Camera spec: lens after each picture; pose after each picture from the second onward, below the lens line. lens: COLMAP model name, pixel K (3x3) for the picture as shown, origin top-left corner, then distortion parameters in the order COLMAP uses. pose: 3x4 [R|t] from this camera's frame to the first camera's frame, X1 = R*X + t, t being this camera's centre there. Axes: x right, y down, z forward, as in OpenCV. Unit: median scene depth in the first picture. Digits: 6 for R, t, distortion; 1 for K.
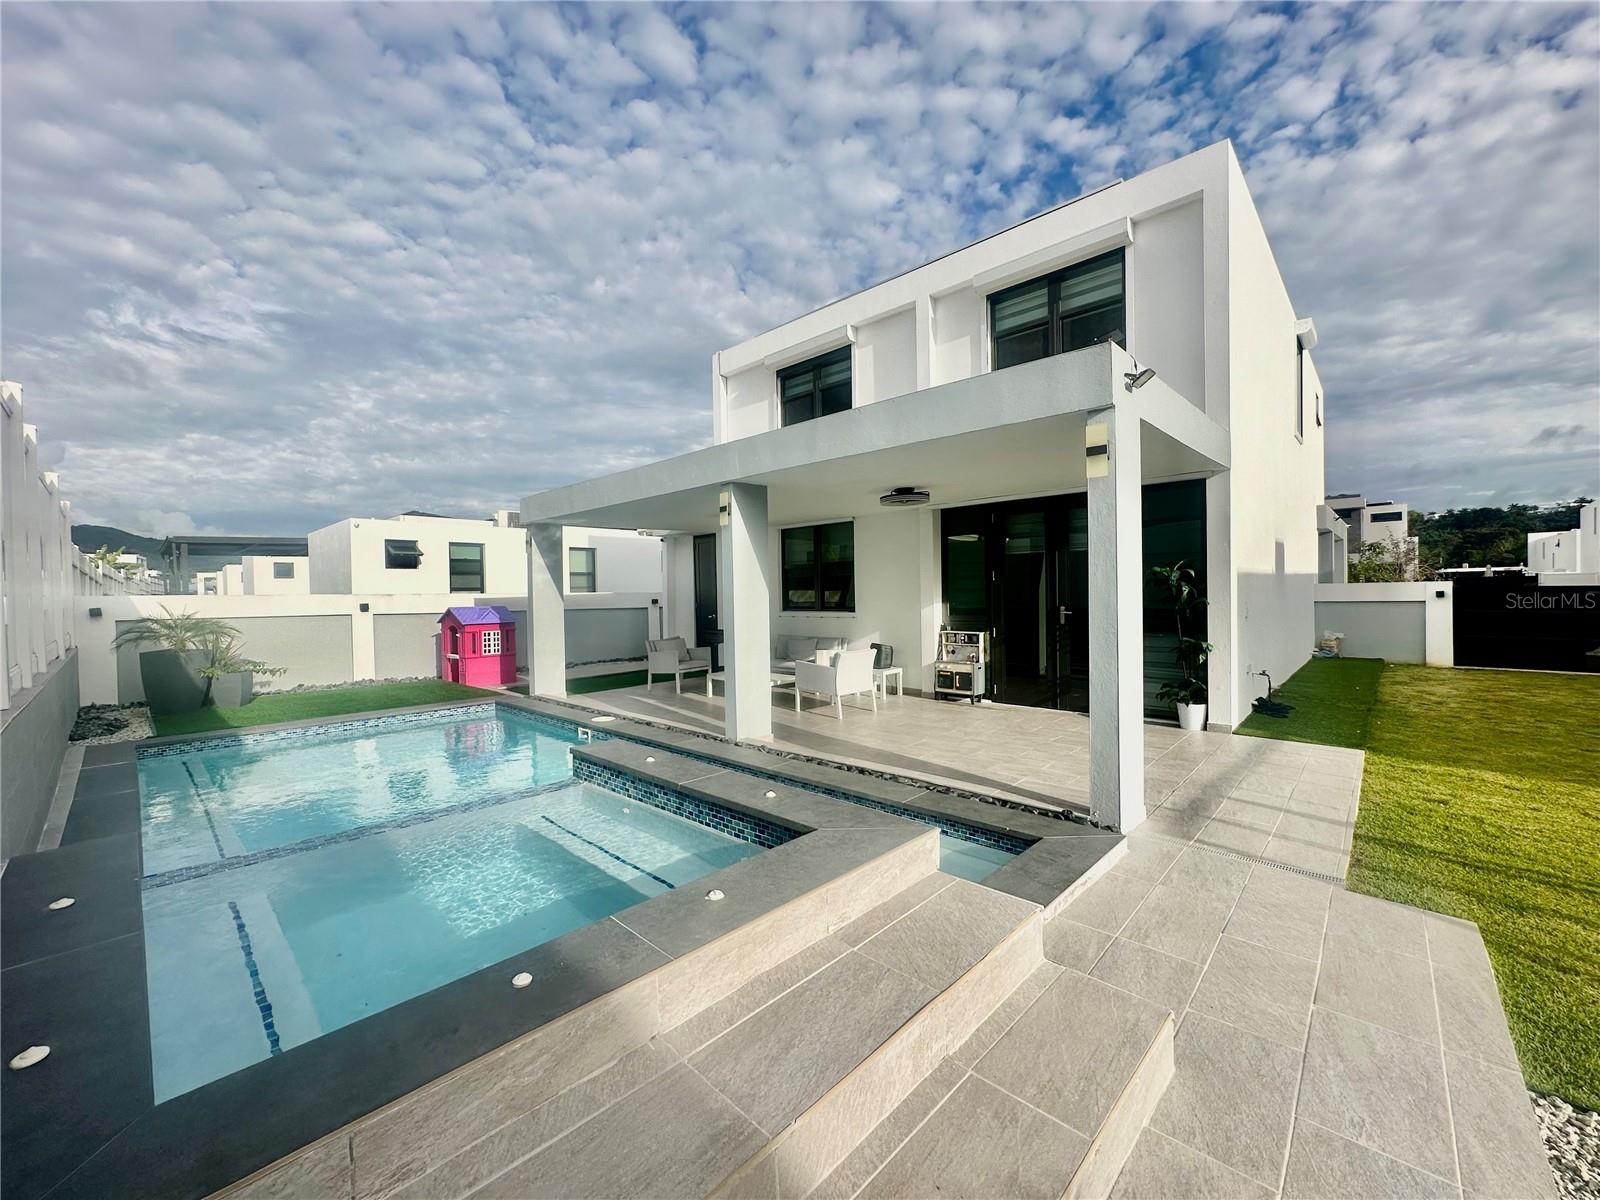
lens RADIAL K [[637.3, 0, 801.3], [0, 637.3, 602.6], [0, 0, 1]] dist [-0.000764, 0.001005]
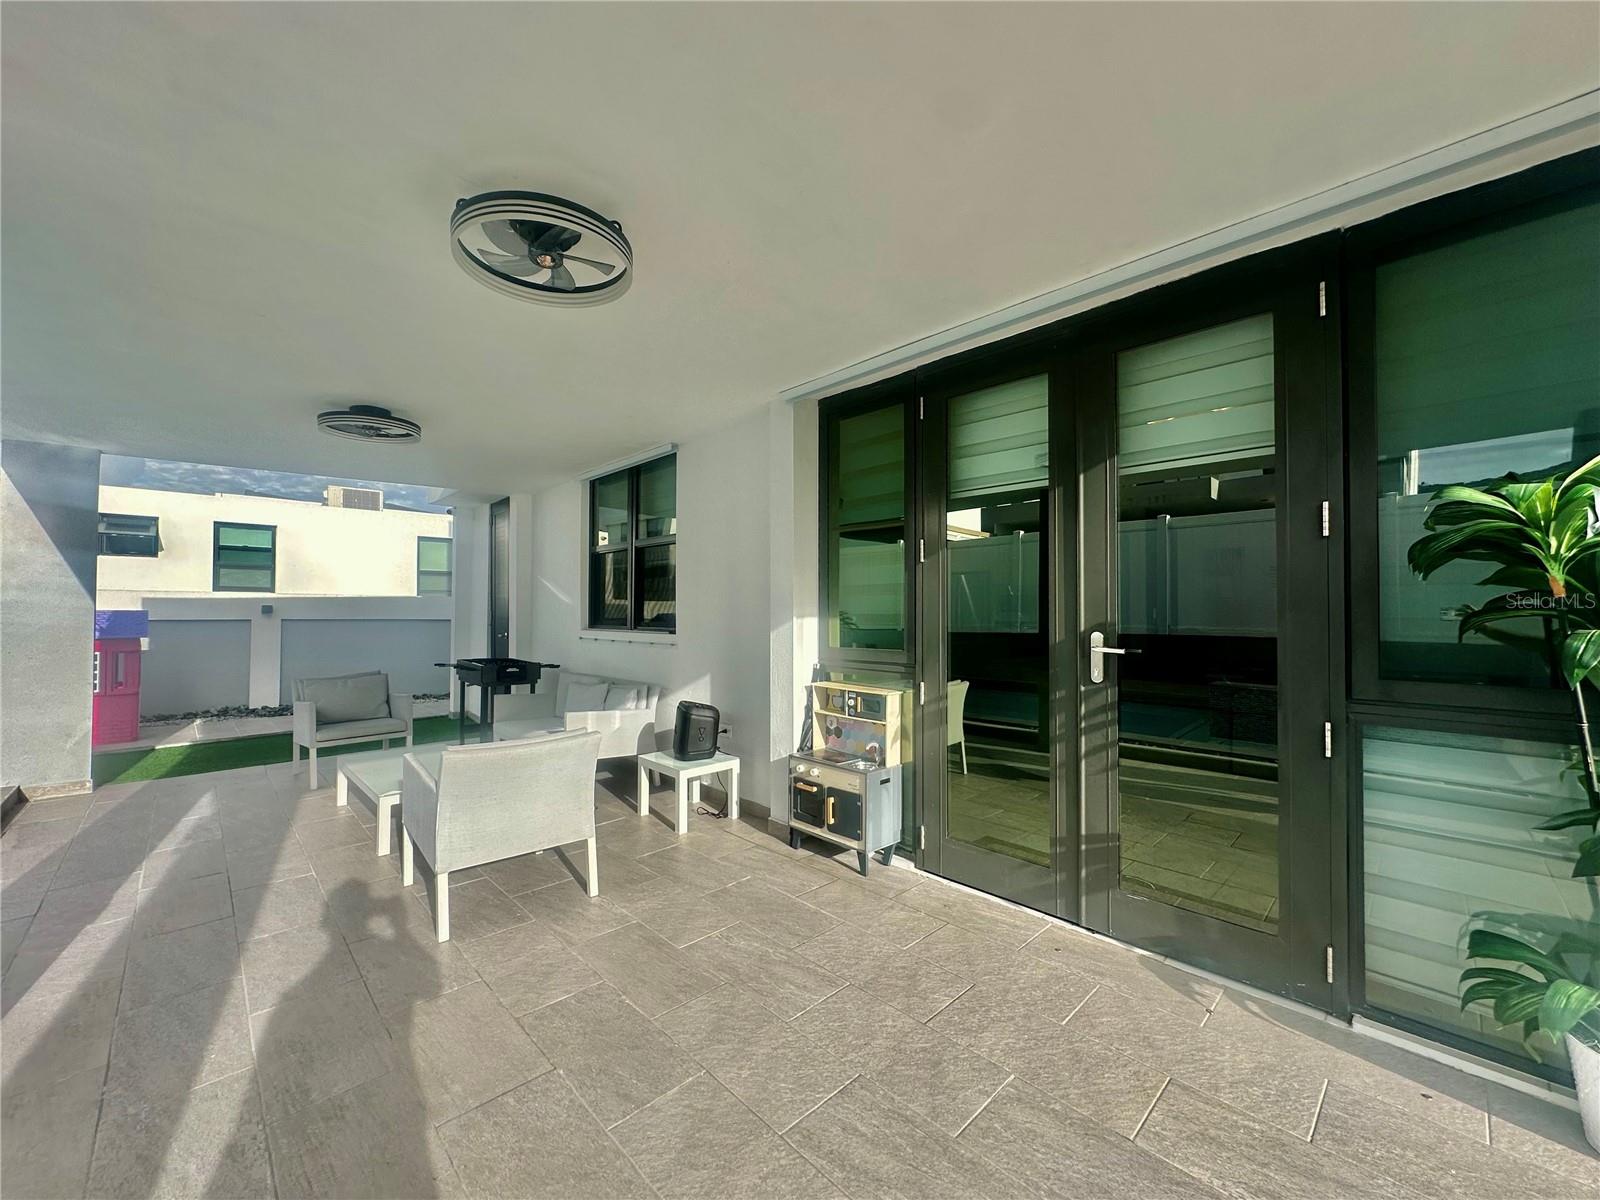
lens RADIAL K [[637.3, 0, 802.8], [0, 637.3, 606.9], [0, 0, 1]] dist [-0.000764, 0.001005]
pose [[0.998299, 0.018822, -0.055184, 0.236736], [-0.020057, 0.999559, -0.021918, 0.003455], [0.054747, 0.022988, 0.998236, 0.568757]]
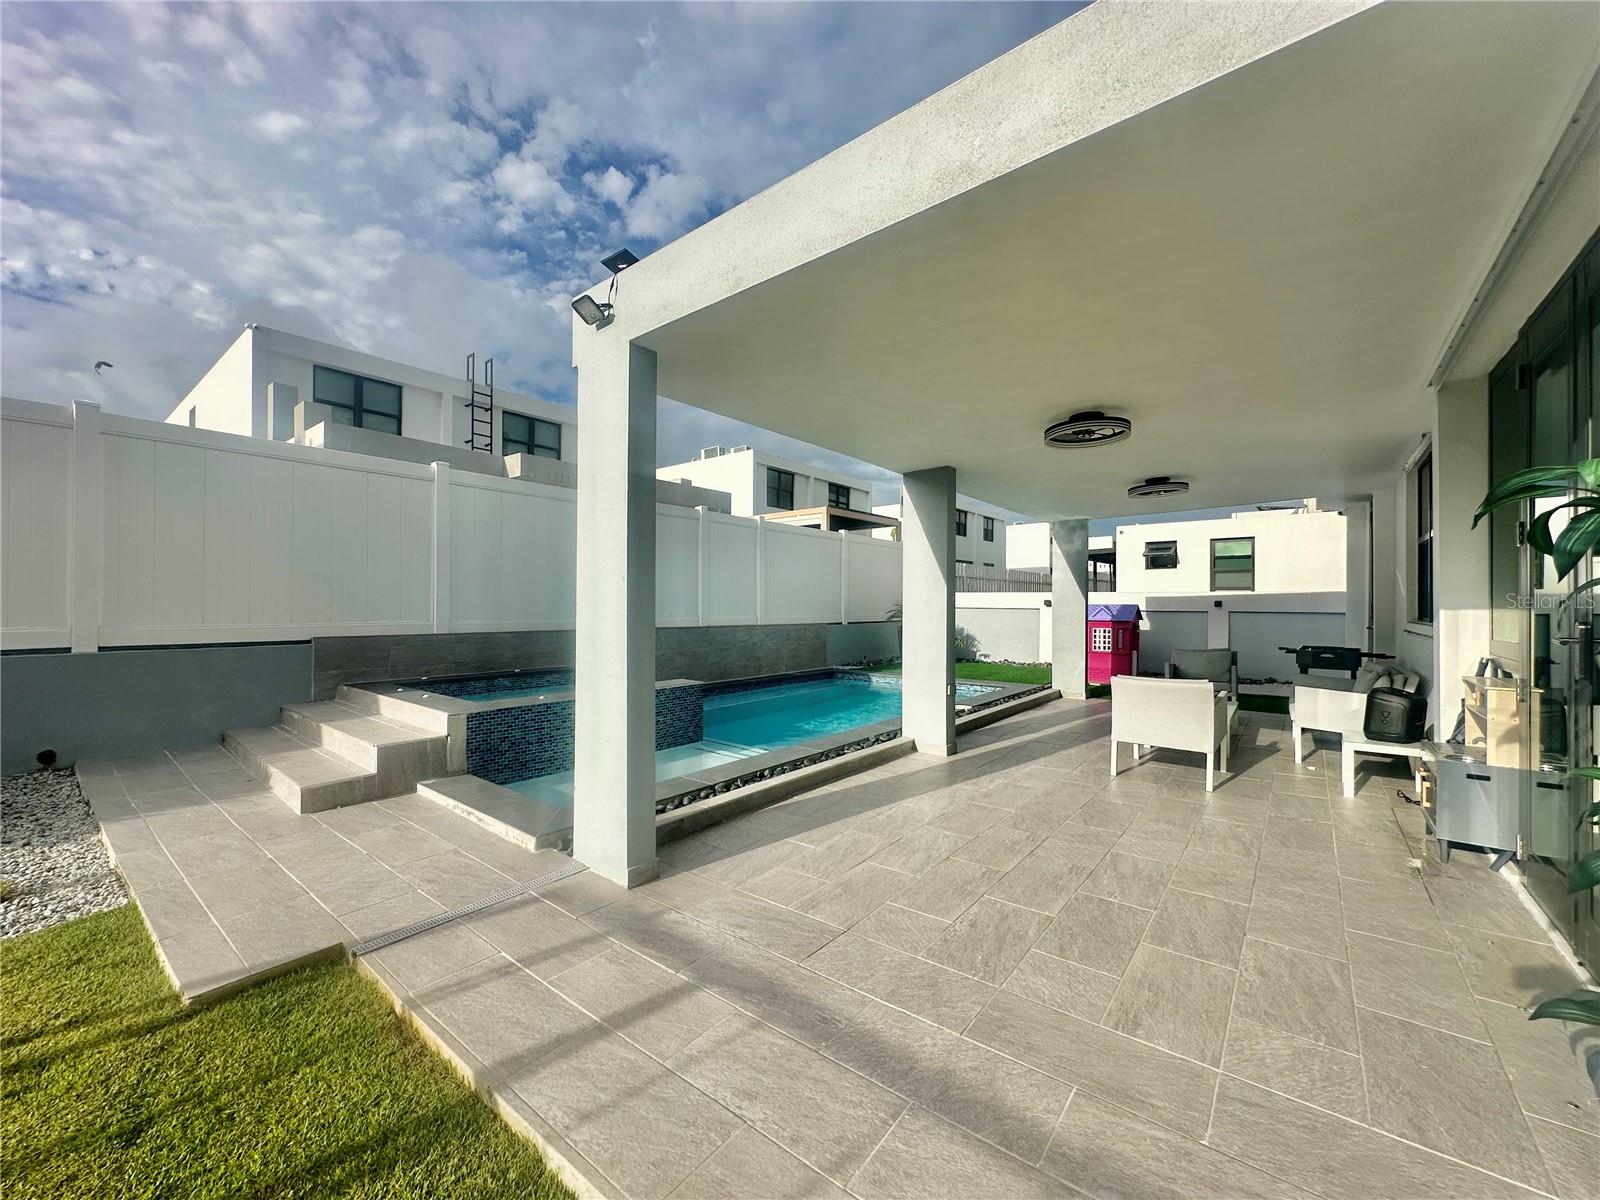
lens RADIAL K [[637.3, 0, 794.1], [0, 637.3, 600.3], [0, 0, 1]] dist [-0.000764, 0.001005]
pose [[0.074368, 0.010718, -0.997173, 0.600227], [-0.020459, 0.999748, 0.009220, 0.000891], [0.997021, 0.019715, 0.074568, 0.531832]]
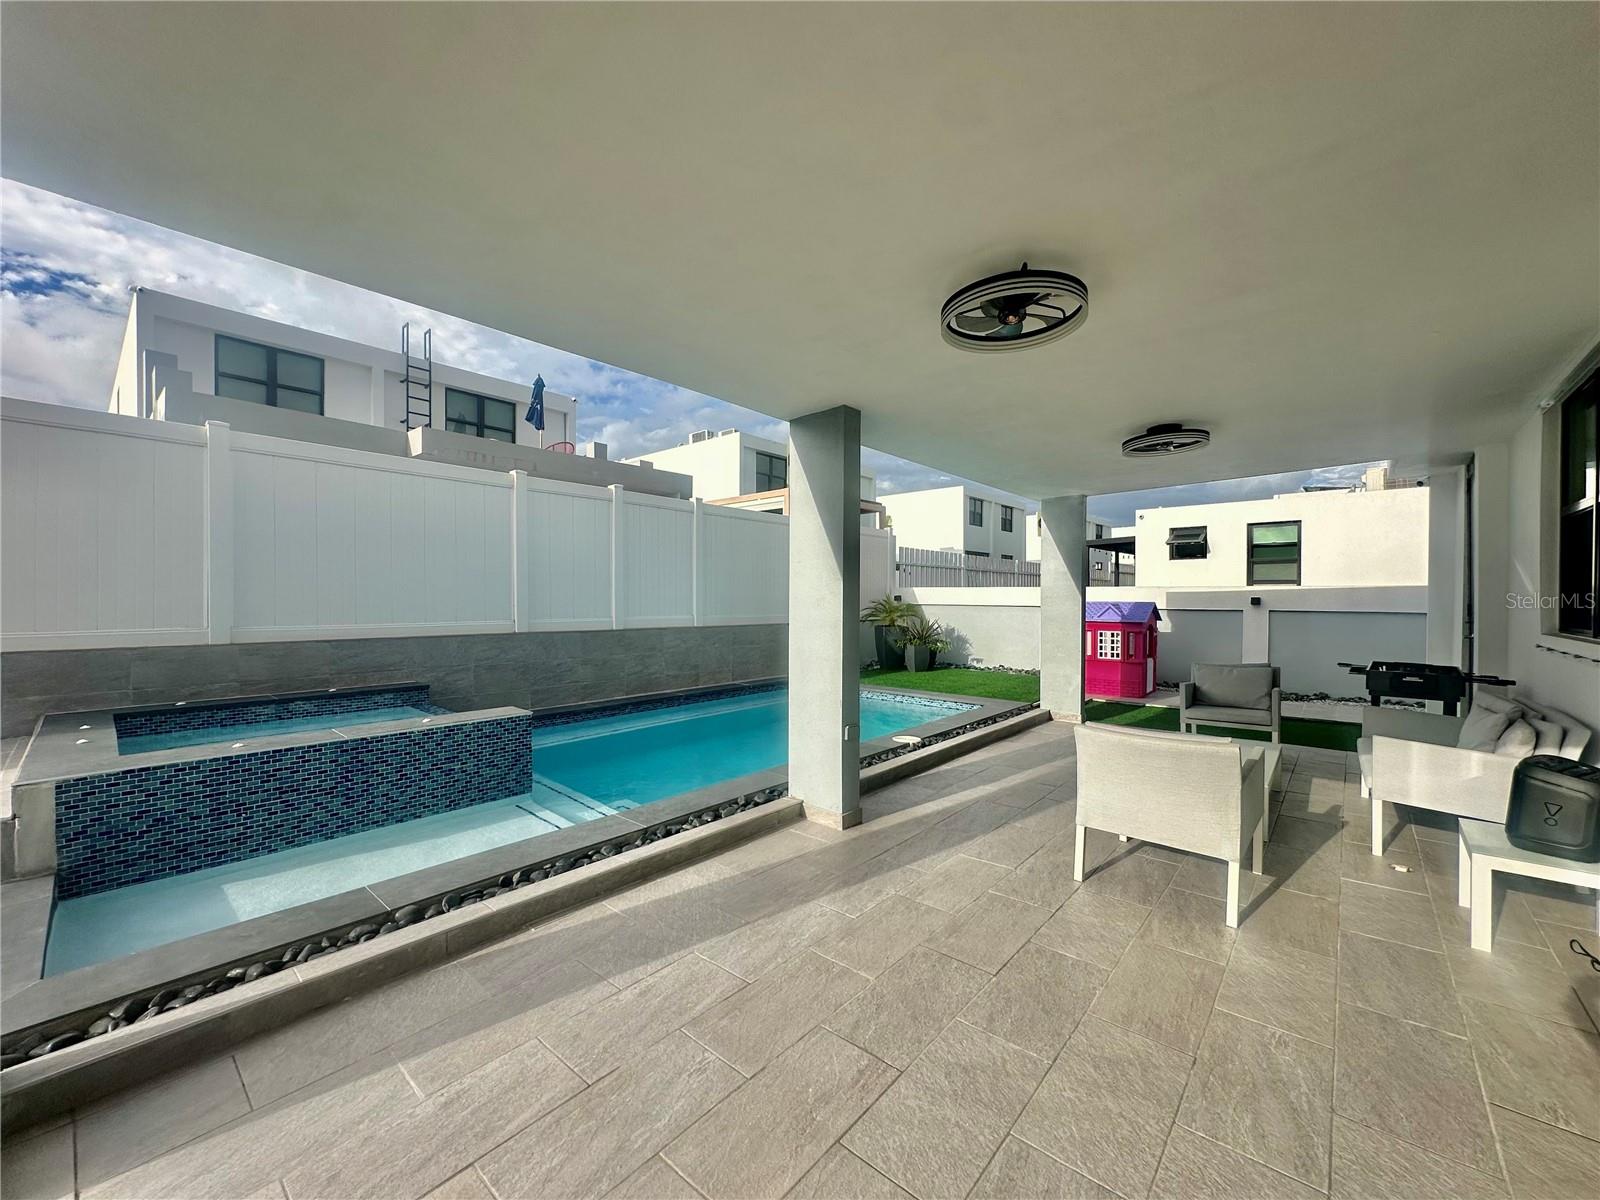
lens RADIAL K [[637.3, 0, 795.9], [0, 637.3, 601.7], [0, 0, 1]] dist [-0.000764, 0.001005]
pose [[0.033964, 0.022691, -0.999165, 0.406524], [-0.018334, 0.999588, 0.022078, -0.005800], [0.999255, 0.017569, 0.034366, 0.686824]]
